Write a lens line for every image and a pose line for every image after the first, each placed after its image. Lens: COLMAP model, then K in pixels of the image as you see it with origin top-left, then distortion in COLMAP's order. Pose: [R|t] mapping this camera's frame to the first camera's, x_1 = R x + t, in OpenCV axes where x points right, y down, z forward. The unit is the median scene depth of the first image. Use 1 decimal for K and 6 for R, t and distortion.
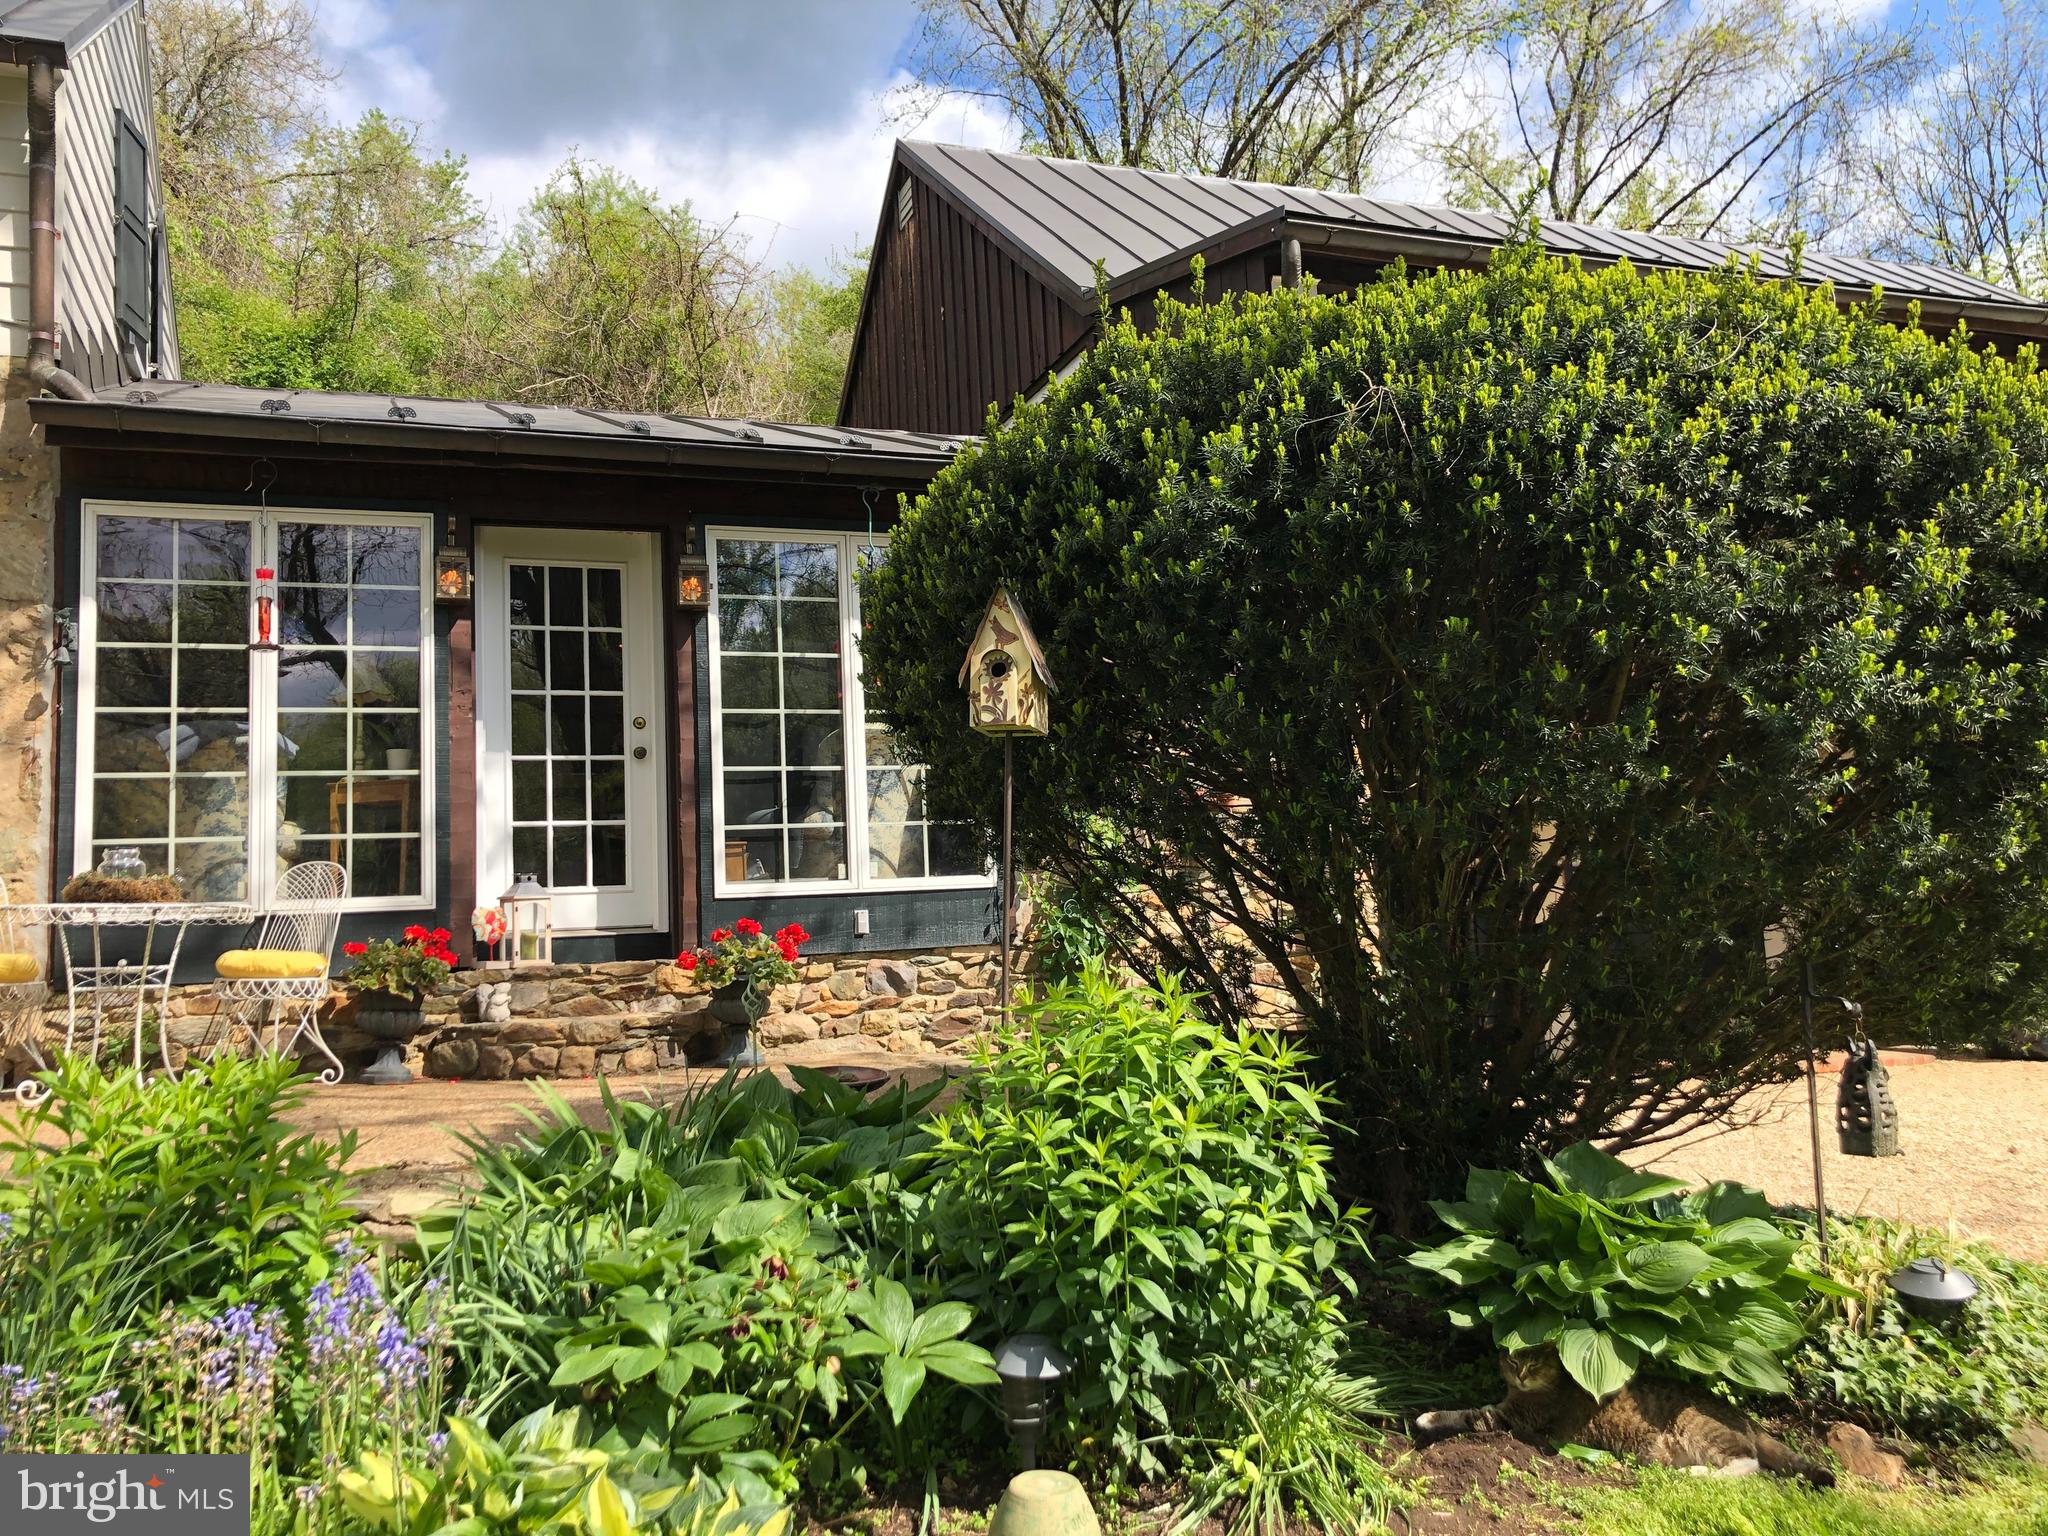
lens RADIAL K [[1671.4, 0, 1017.1], [0, 1671.4, 736.6], [0, 0, 1]] dist [0.038798, -0.049219]
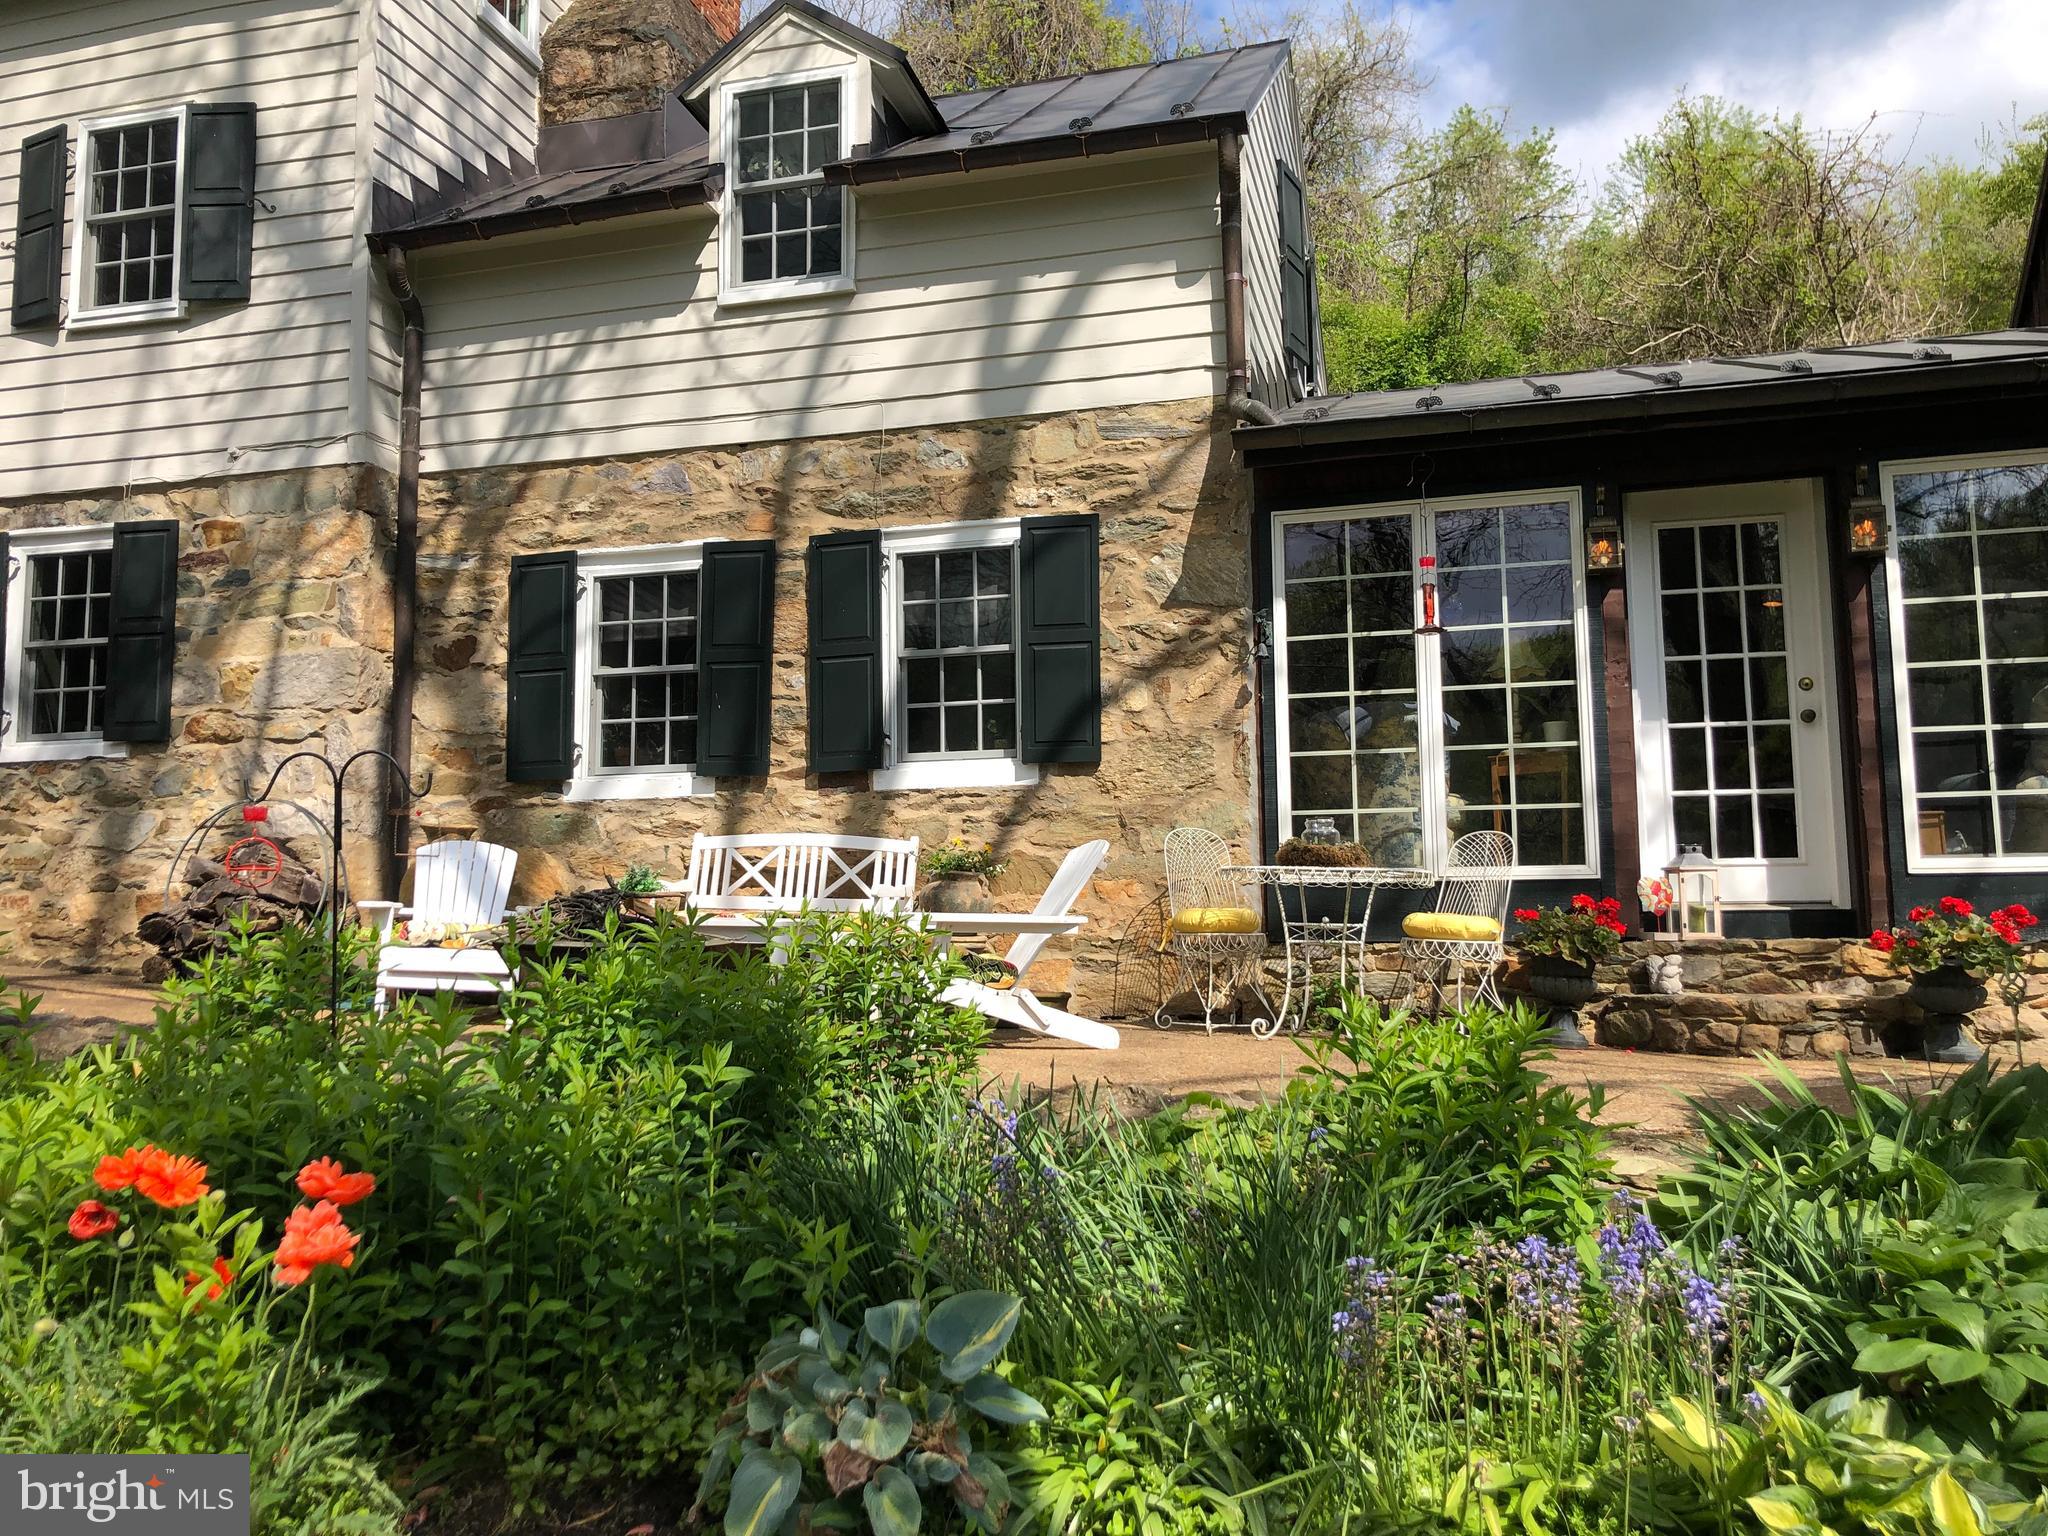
lens RADIAL K [[1671.4, 0, 1014.4], [0, 1671.4, 742.6], [0, 0, 1]] dist [0.038798, -0.049219]
pose [[0.802063, -0.029437, -0.596513, -0.025103], [0.040994, 0.999142, 0.005814, 0.001108], [0.595830, -0.029116, 0.802582, -0.015190]]
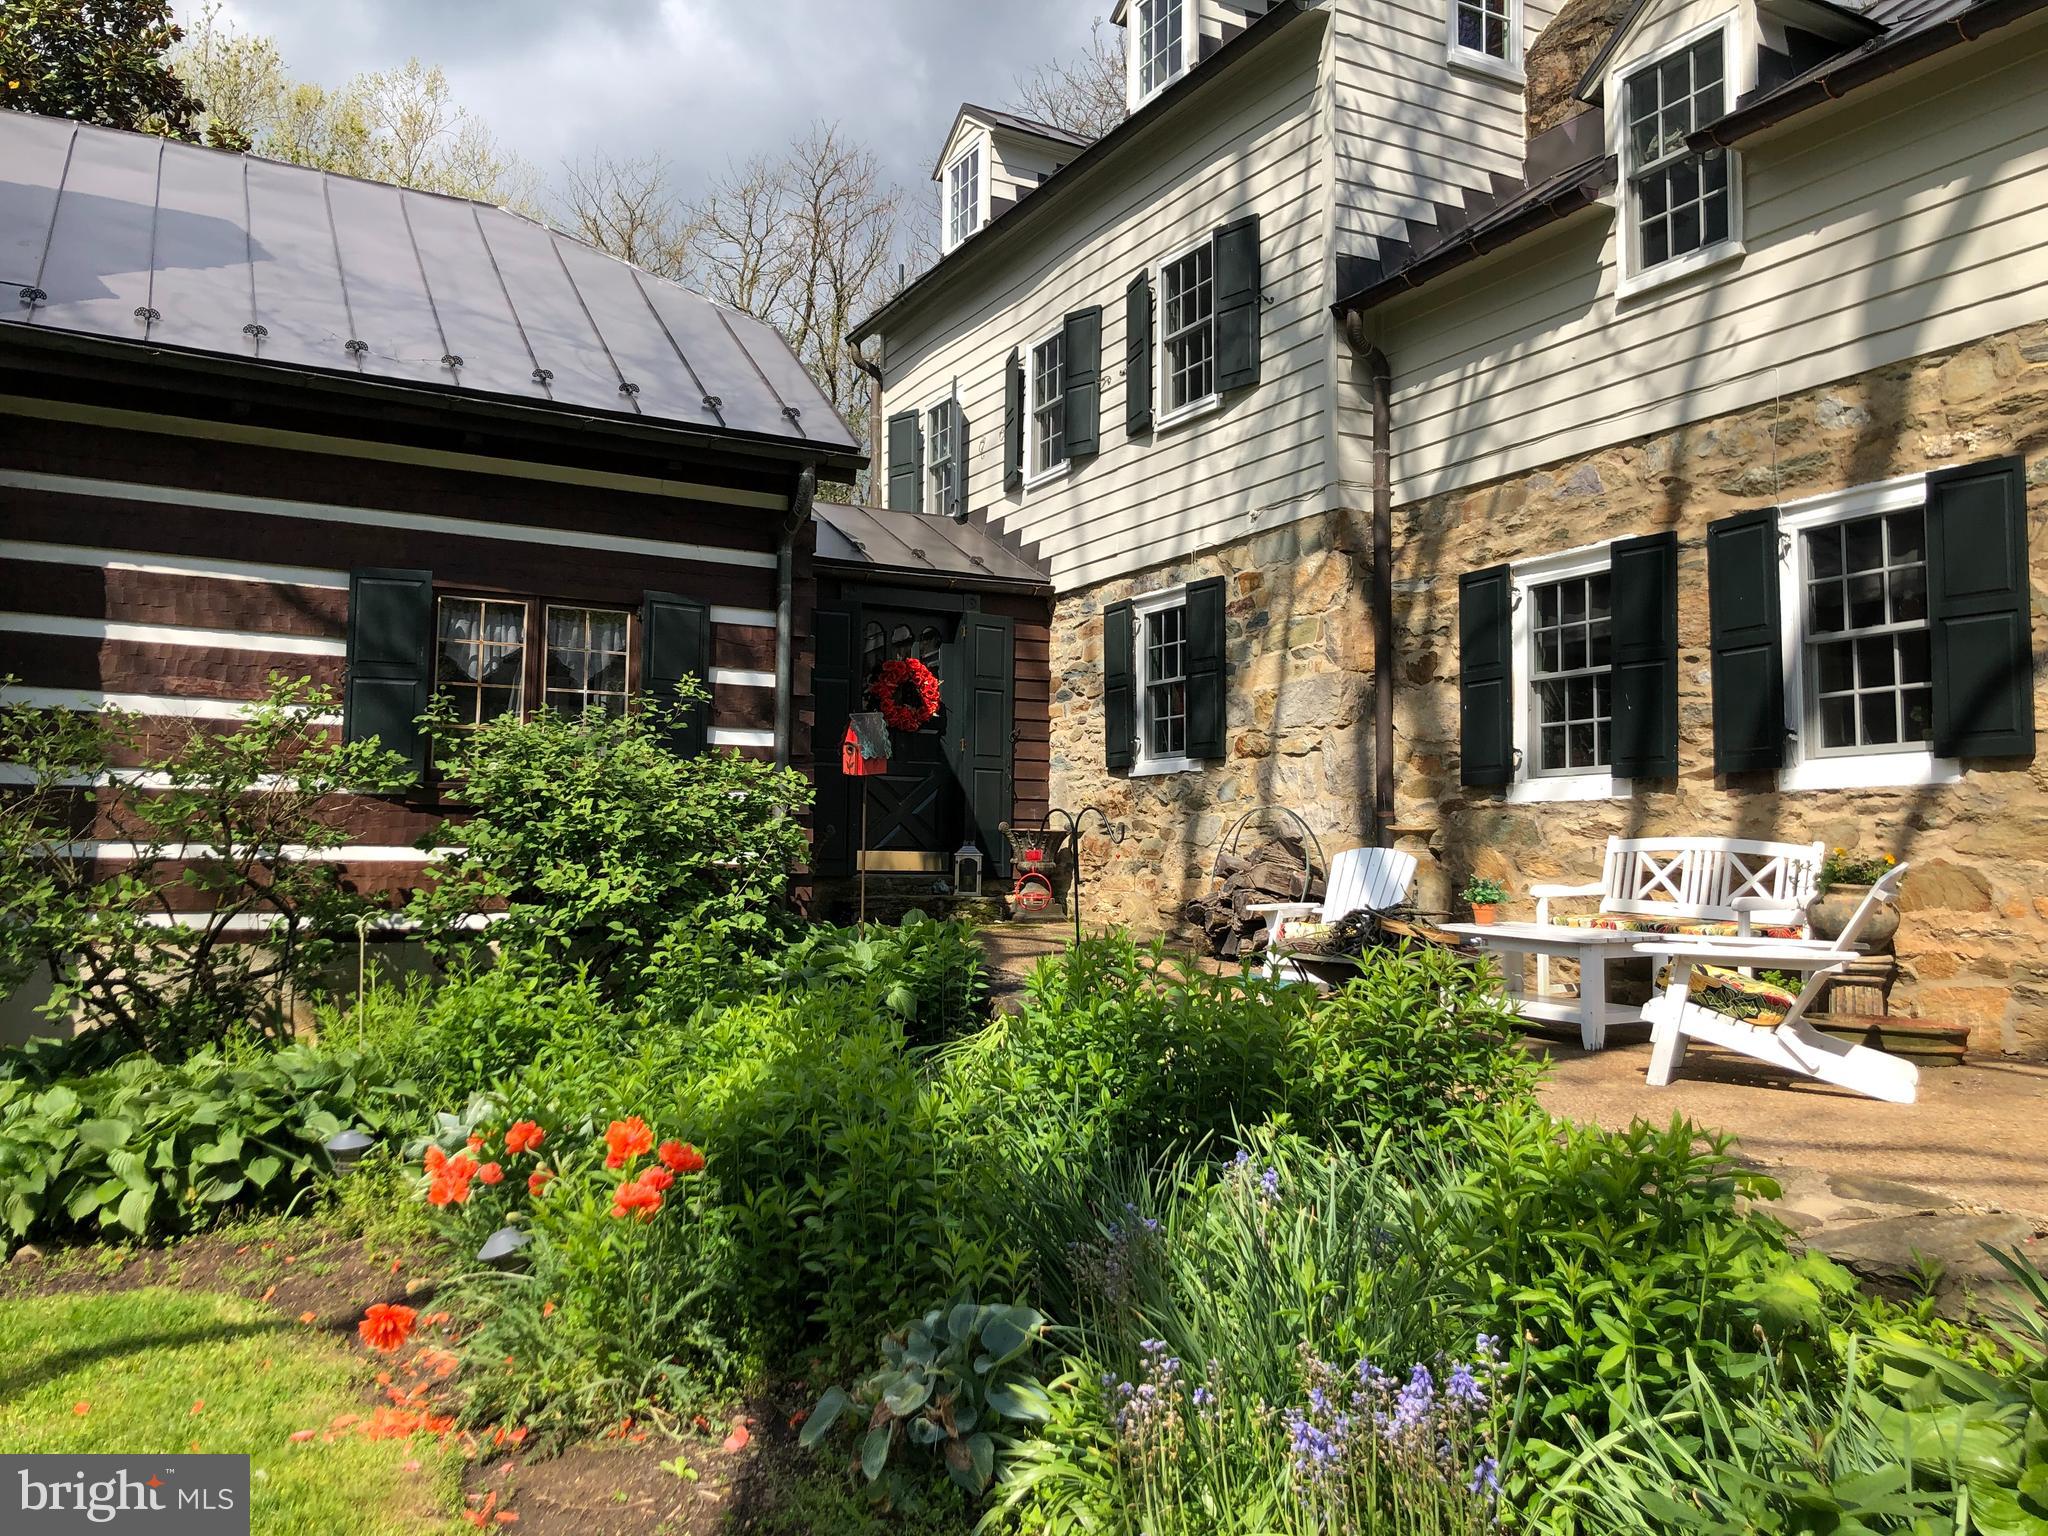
lens RADIAL K [[1671.4, 0, 1022.9], [0, 1671.4, 722.4], [0, 0, 1]] dist [0.038798, -0.049219]
pose [[0.124085, -0.041181, -0.991417, 0.217211], [0.101081, 0.994465, -0.028656, -0.024924], [0.987110, -0.096658, 0.127561, 0.242968]]
